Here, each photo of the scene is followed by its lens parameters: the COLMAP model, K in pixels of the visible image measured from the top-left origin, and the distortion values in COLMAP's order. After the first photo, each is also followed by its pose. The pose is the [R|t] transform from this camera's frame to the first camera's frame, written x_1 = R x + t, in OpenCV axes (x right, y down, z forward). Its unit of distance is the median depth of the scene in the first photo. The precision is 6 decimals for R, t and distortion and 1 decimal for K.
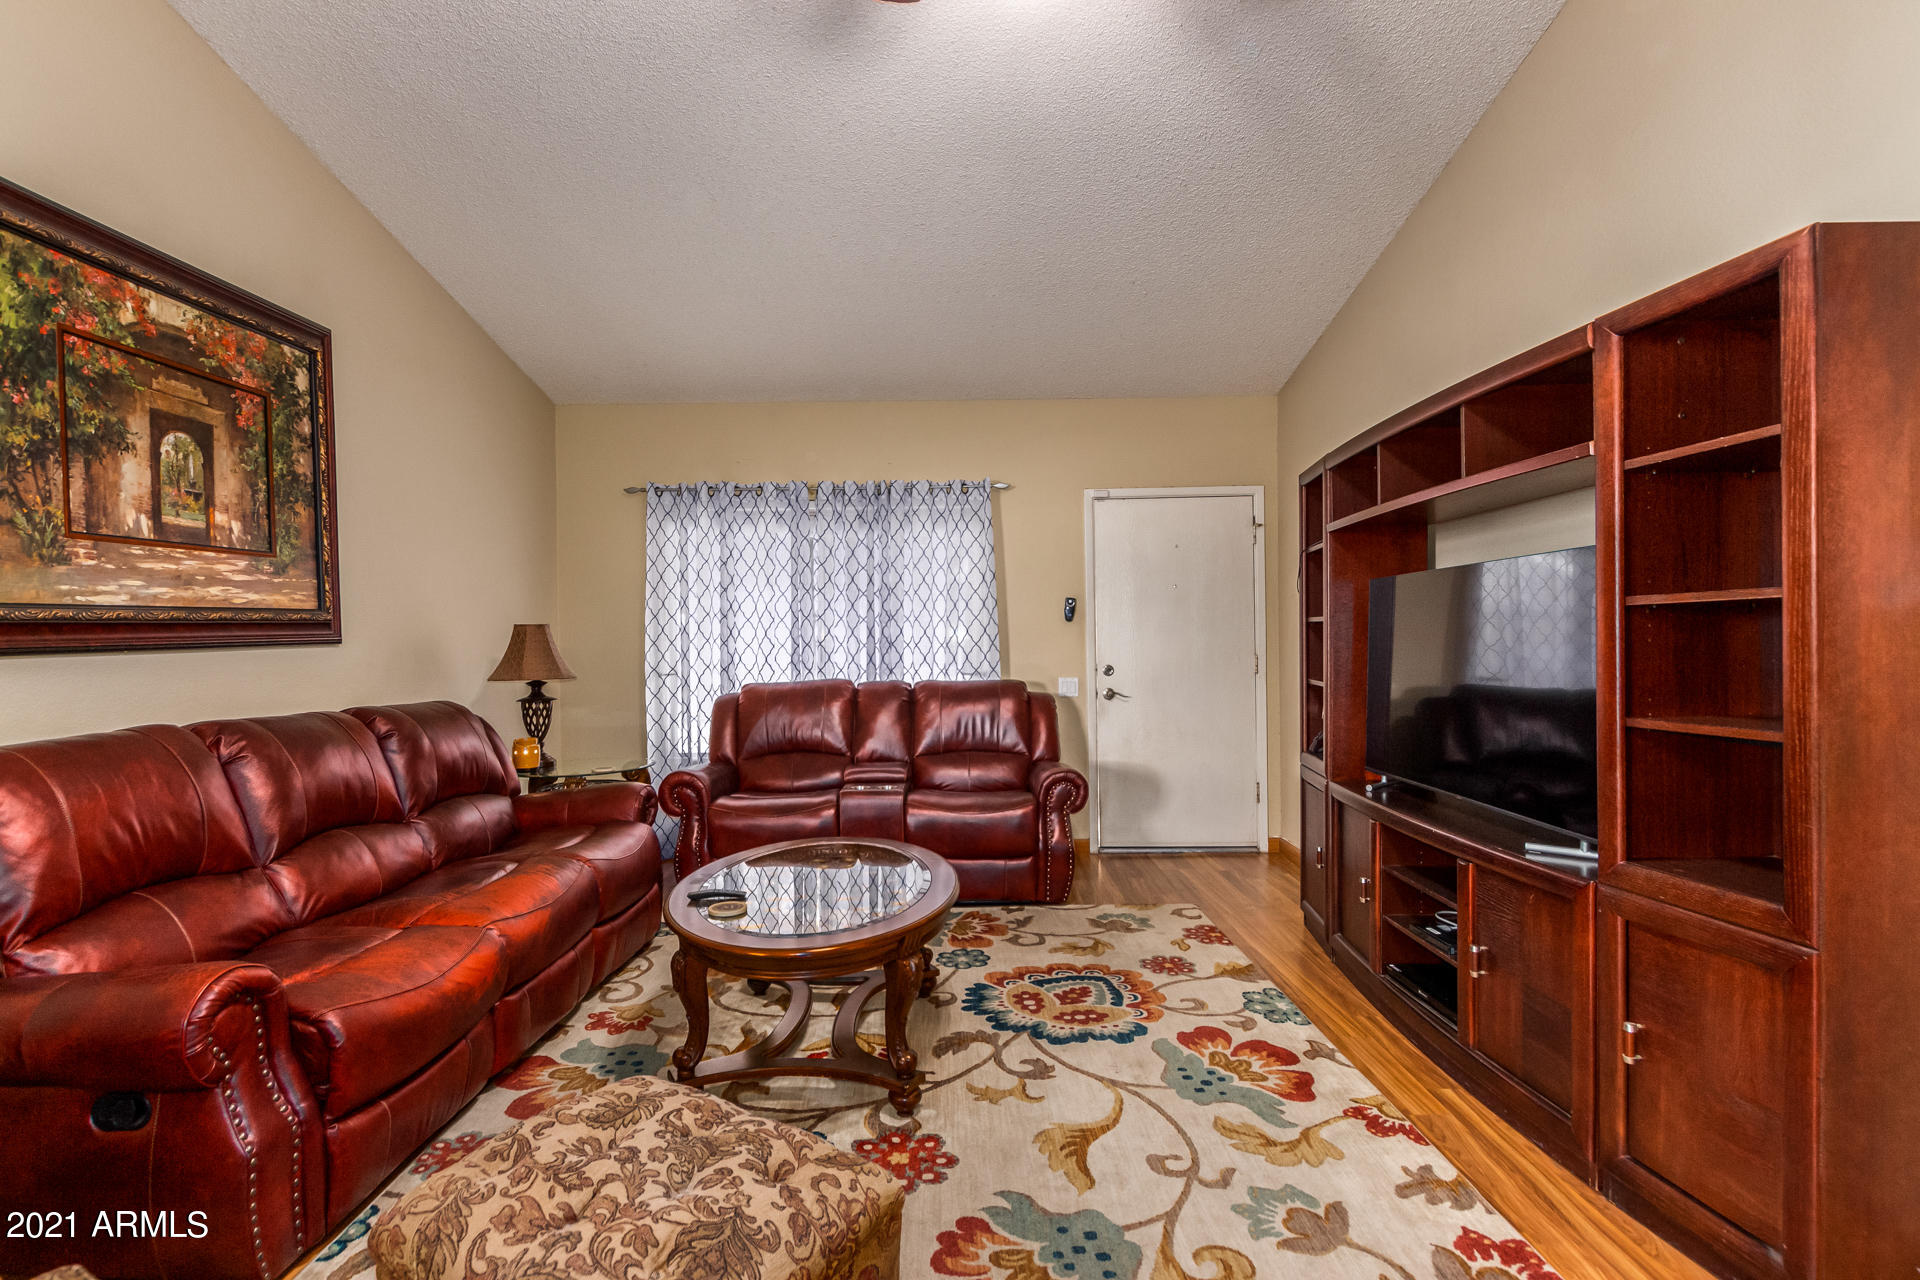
lens RADIAL K [[878.3, 0, 946.7], [0, 878.3, 652.4], [0, 0, 1]] dist [0.010563, -0.005936]
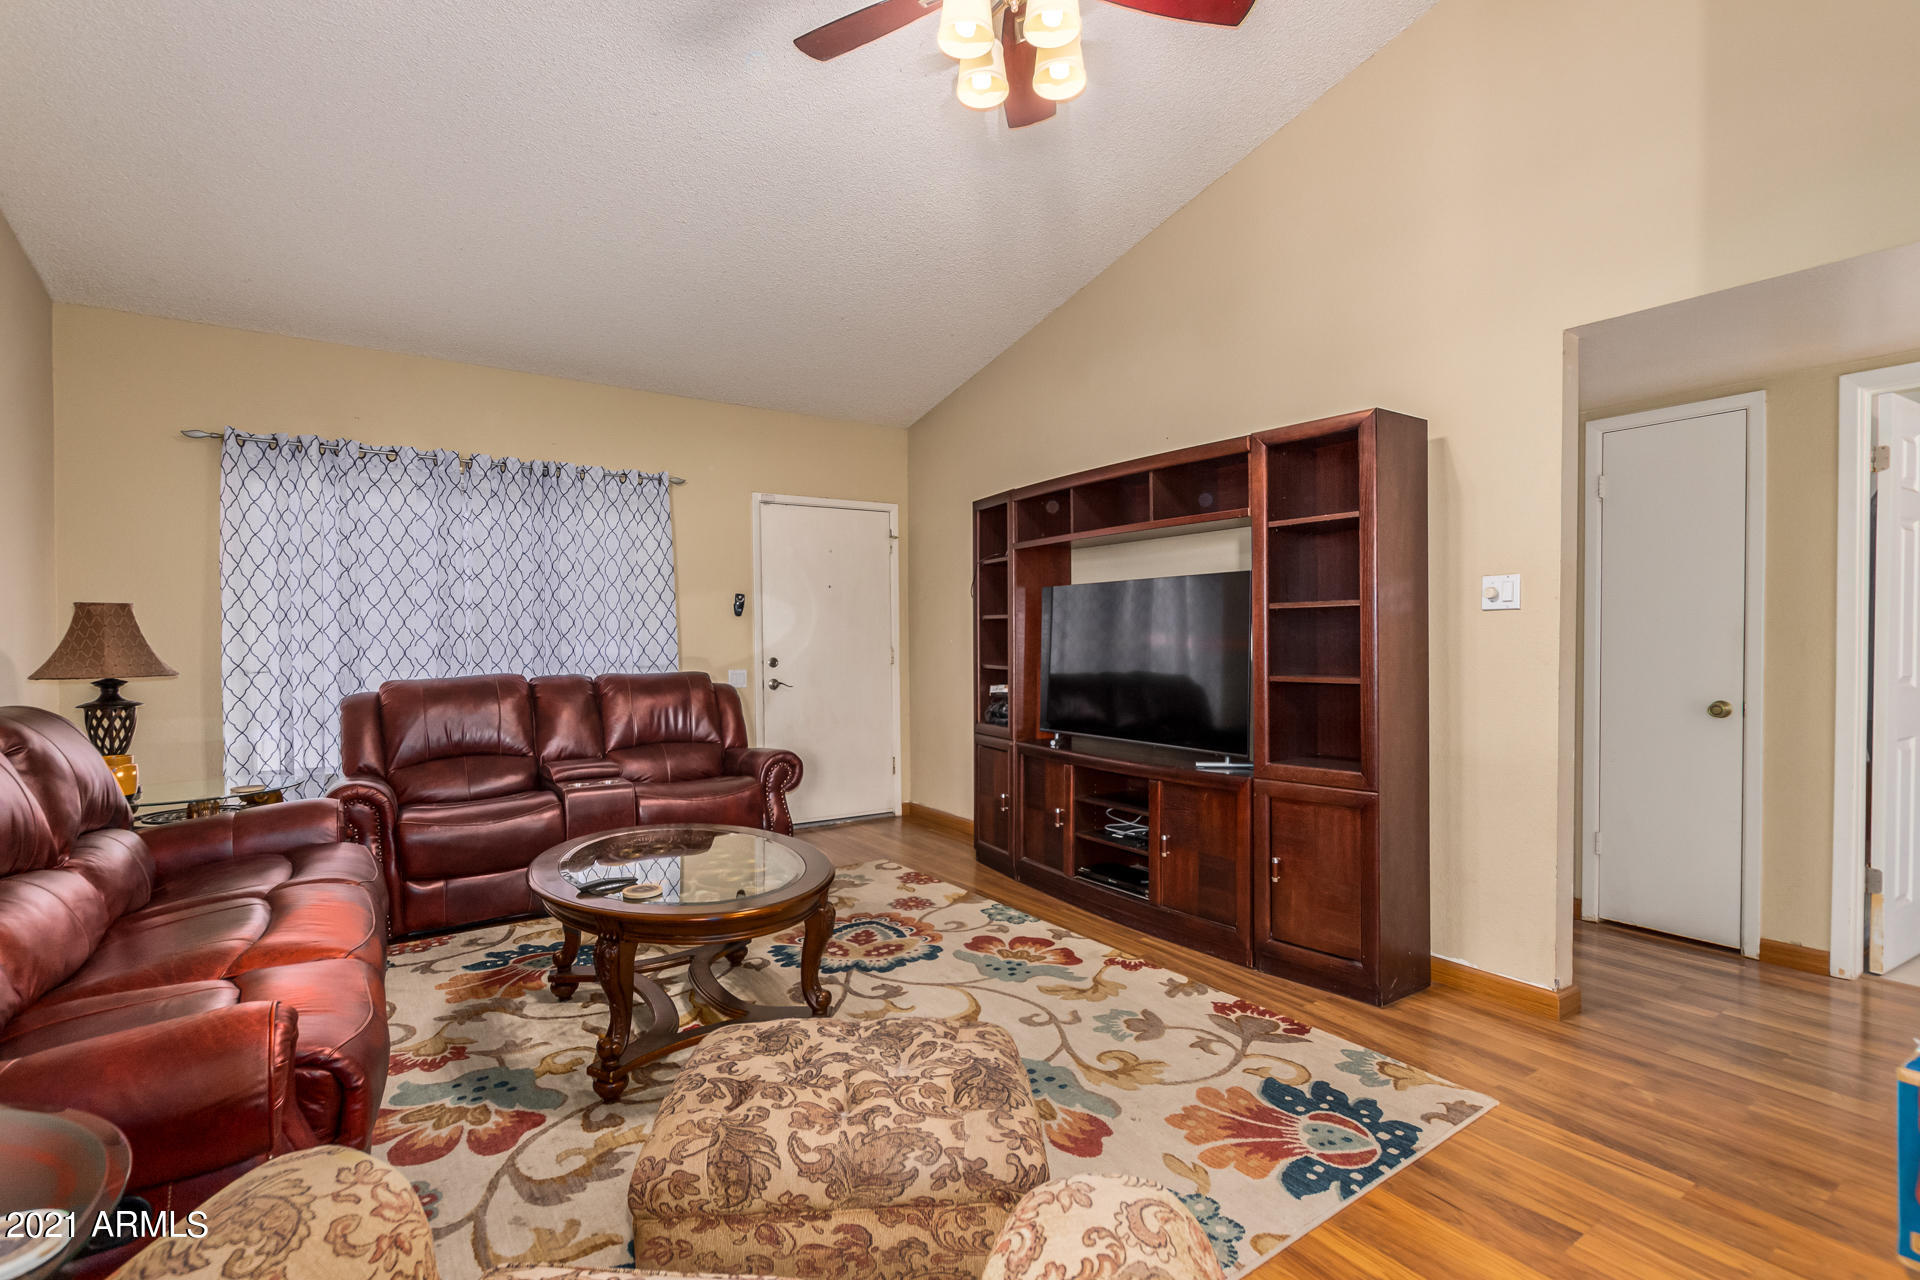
lens RADIAL K [[878.3, 0, 949.7], [0, 878.3, 652.2], [0, 0, 1]] dist [0.010563, -0.005936]
pose [[0.824417, -0.001977, 0.565980, -0.473507], [0.004096, 0.999989, -0.002473, 0.021667], [-0.565968, 0.004357, 0.824416, -0.019986]]
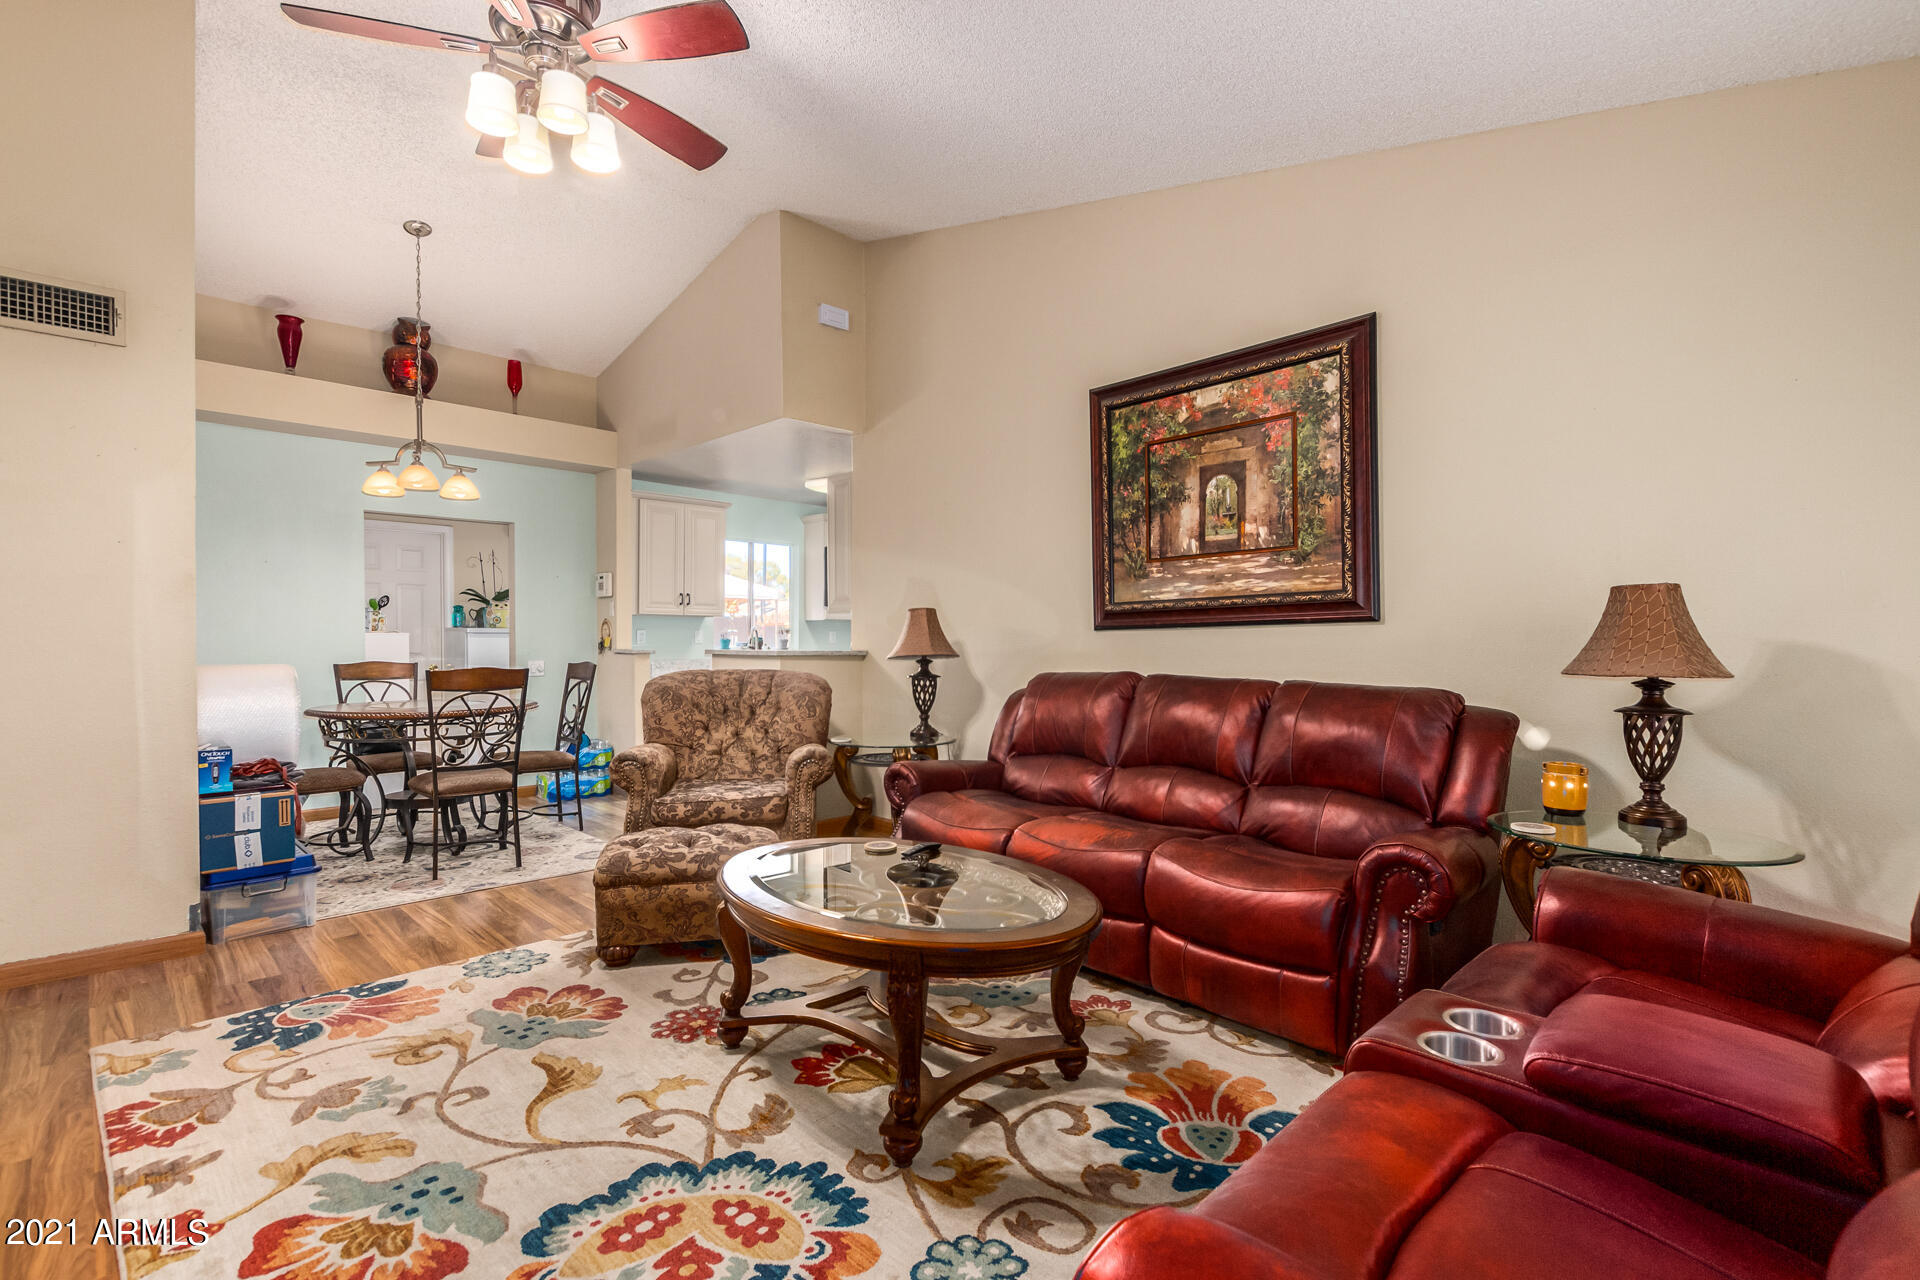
lens RADIAL K [[878.3, 0, 944.4], [0, 878.3, 654.4], [0, 0, 1]] dist [0.010563, -0.005936]
pose [[-0.707287, 0.019095, -0.706669, 0.462254], [-0.006860, 0.999403, 0.033872, -0.003417], [0.706893, 0.028805, -0.706733, 1.690339]]
